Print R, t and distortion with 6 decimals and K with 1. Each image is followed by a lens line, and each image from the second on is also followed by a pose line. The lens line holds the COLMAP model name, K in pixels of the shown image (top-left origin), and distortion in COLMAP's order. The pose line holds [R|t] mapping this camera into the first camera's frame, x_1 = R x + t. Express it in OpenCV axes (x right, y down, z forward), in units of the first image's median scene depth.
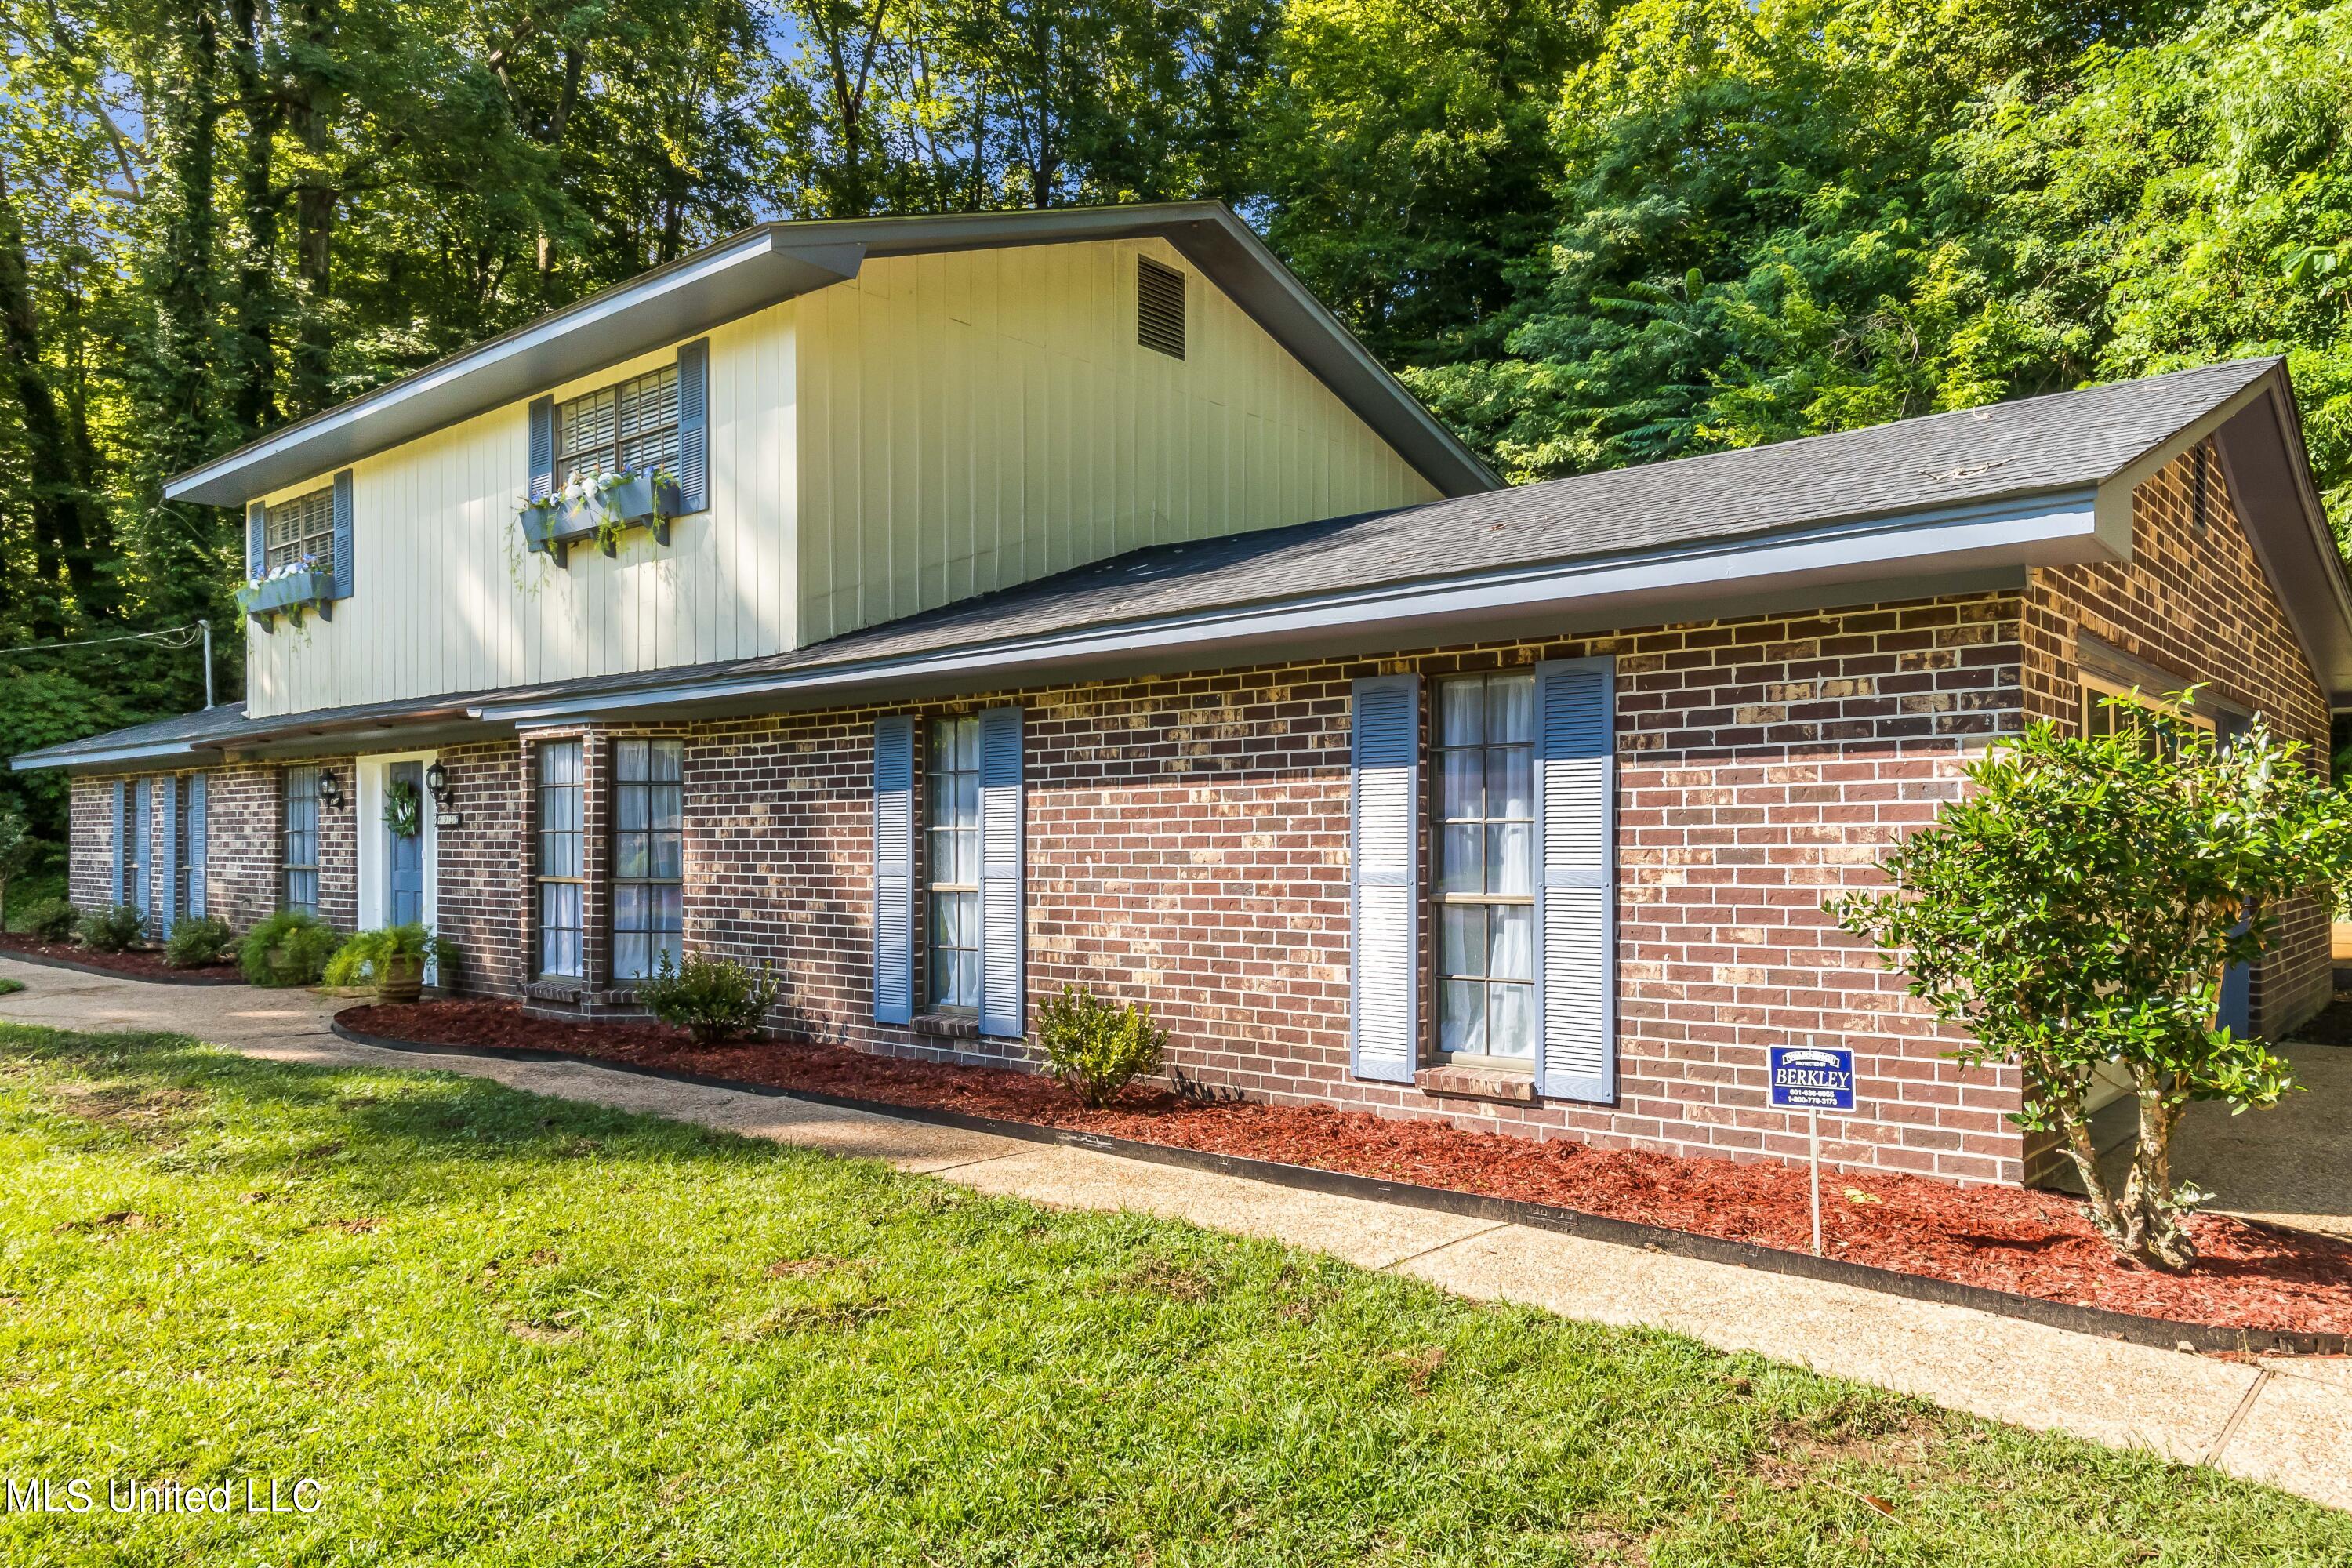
lens RADIAL K [[1563.0, 0, 1182.2], [0, 1563.0, 864.2], [0, 0, 1]] dist [-0.004341, -0.001725]
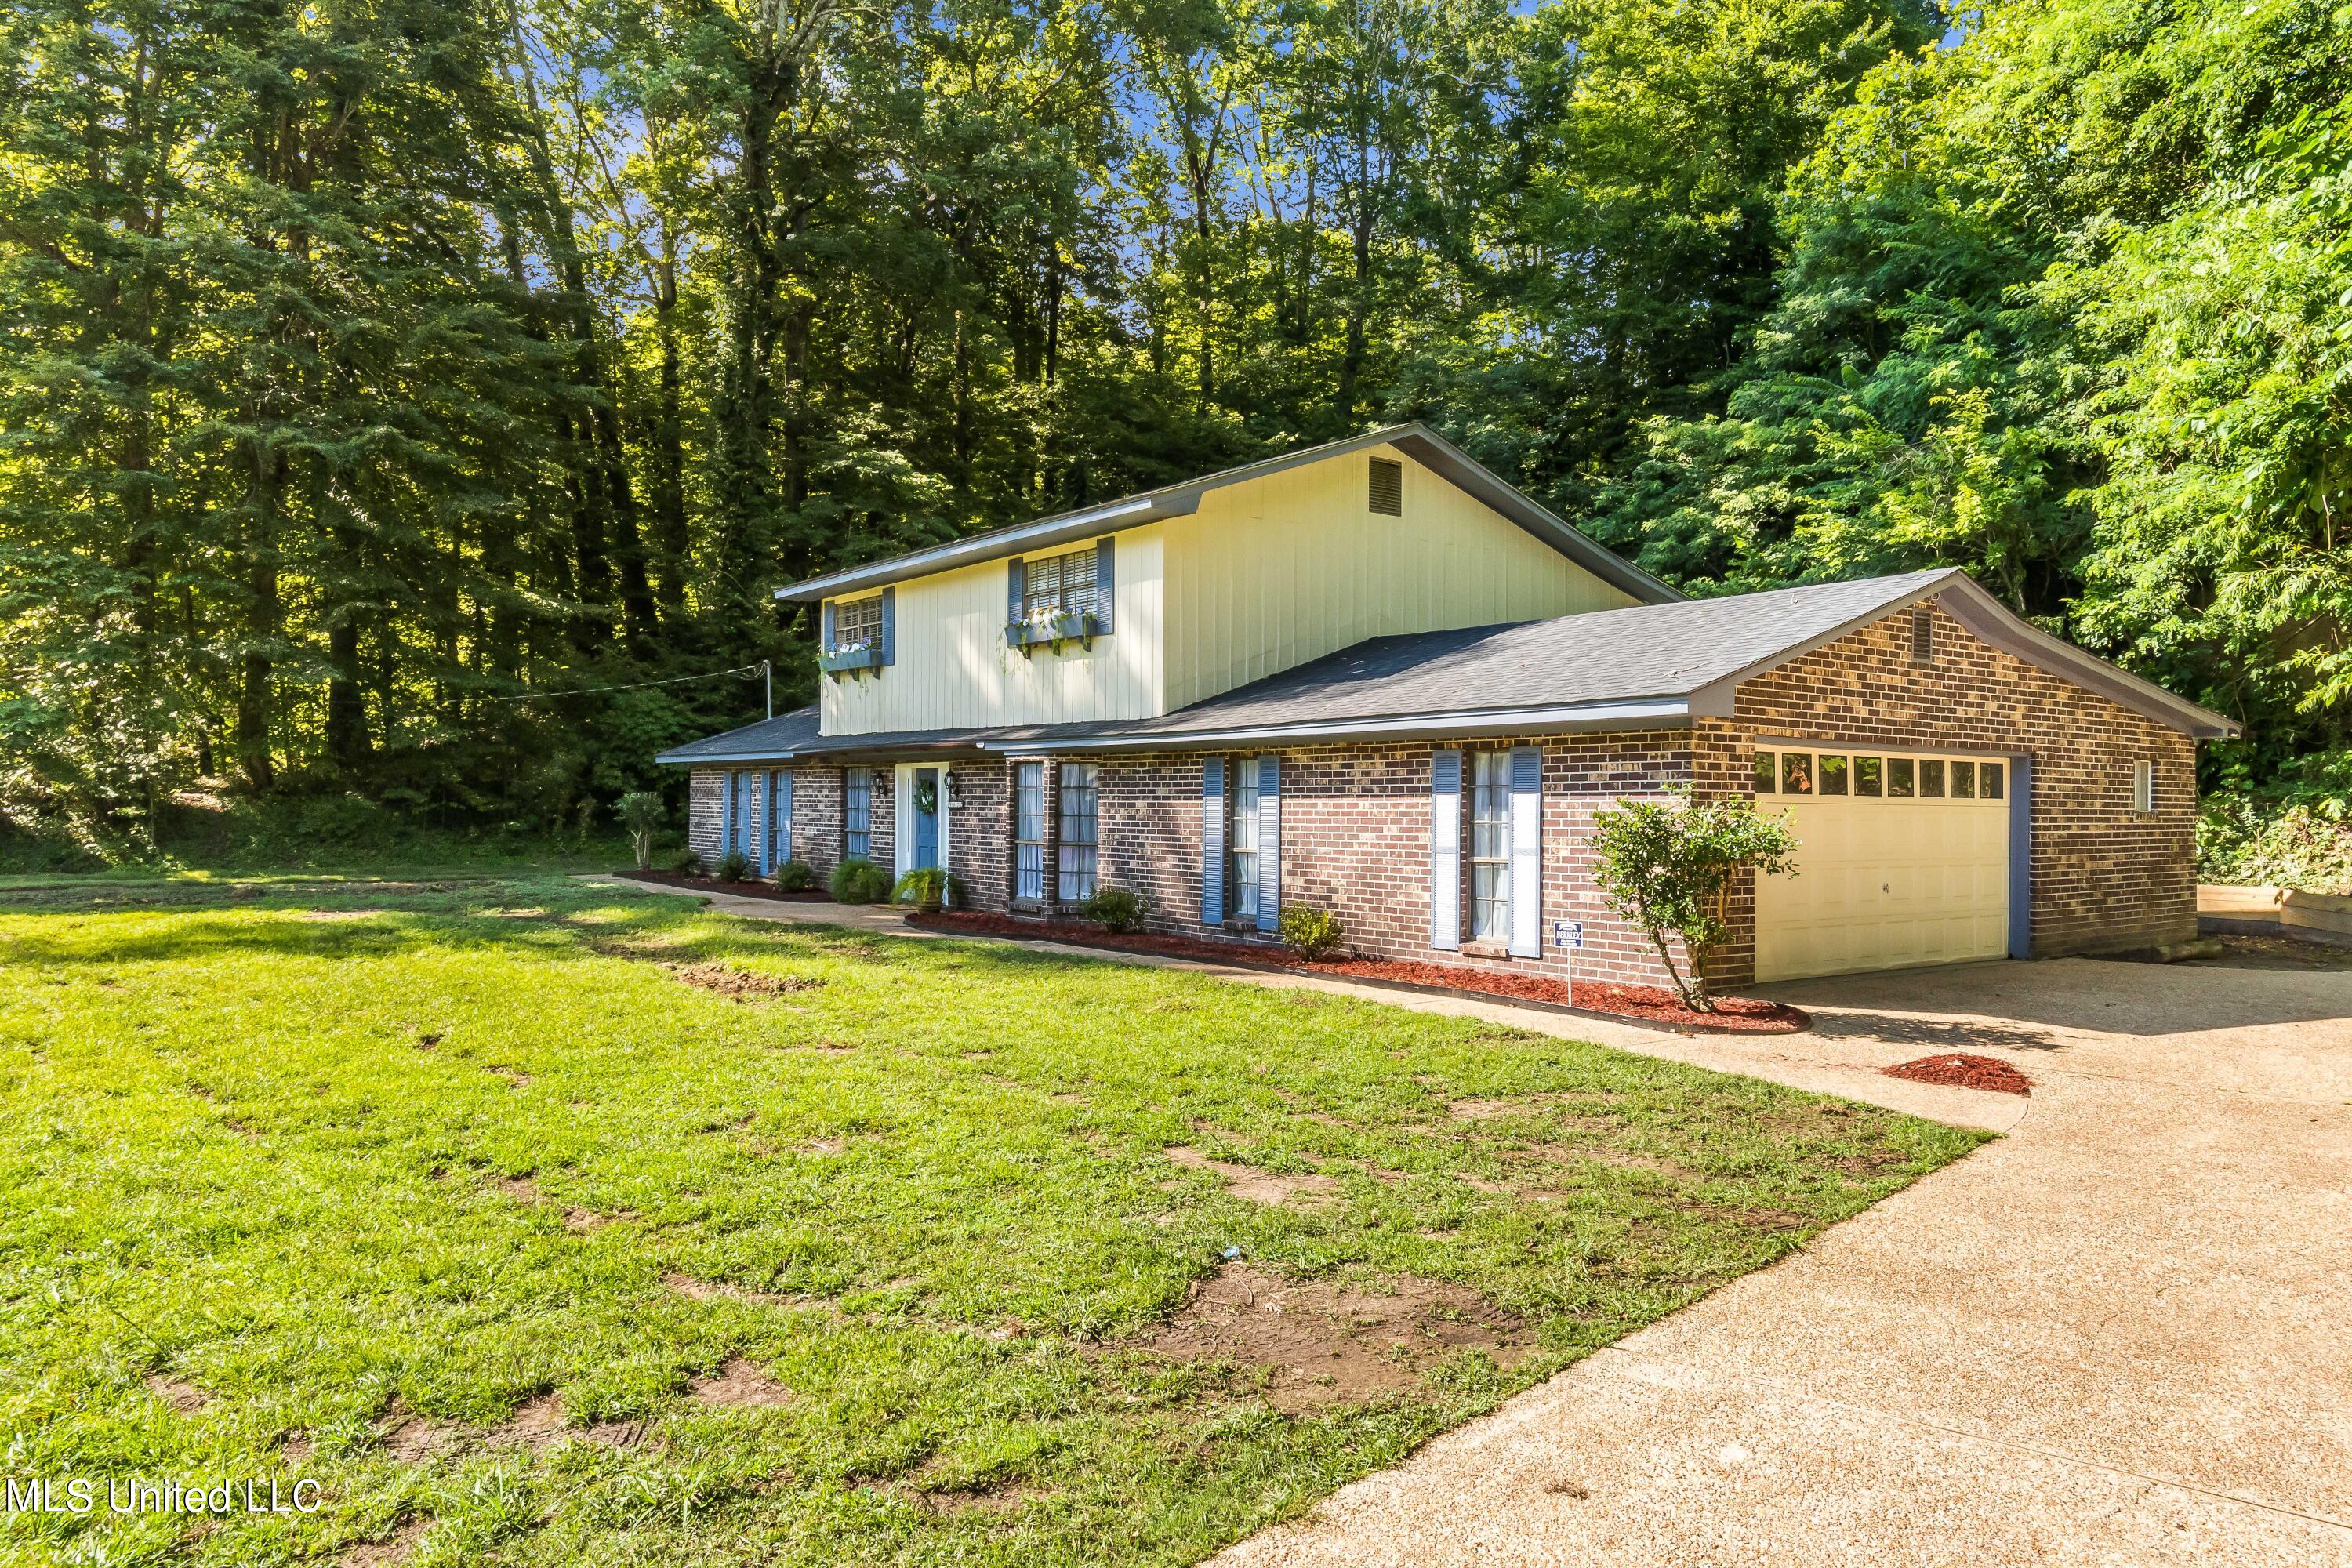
lens RADIAL K [[1563.0, 0, 1182.2], [0, 1563.0, 864.2], [0, 0, 1]] dist [-0.004341, -0.001725]
pose [[0.975895, 0.014355, -0.217770, 0.167462], [-0.008177, 0.999539, 0.029244, -0.020027], [0.218089, -0.026758, 0.975562, -0.744218]]
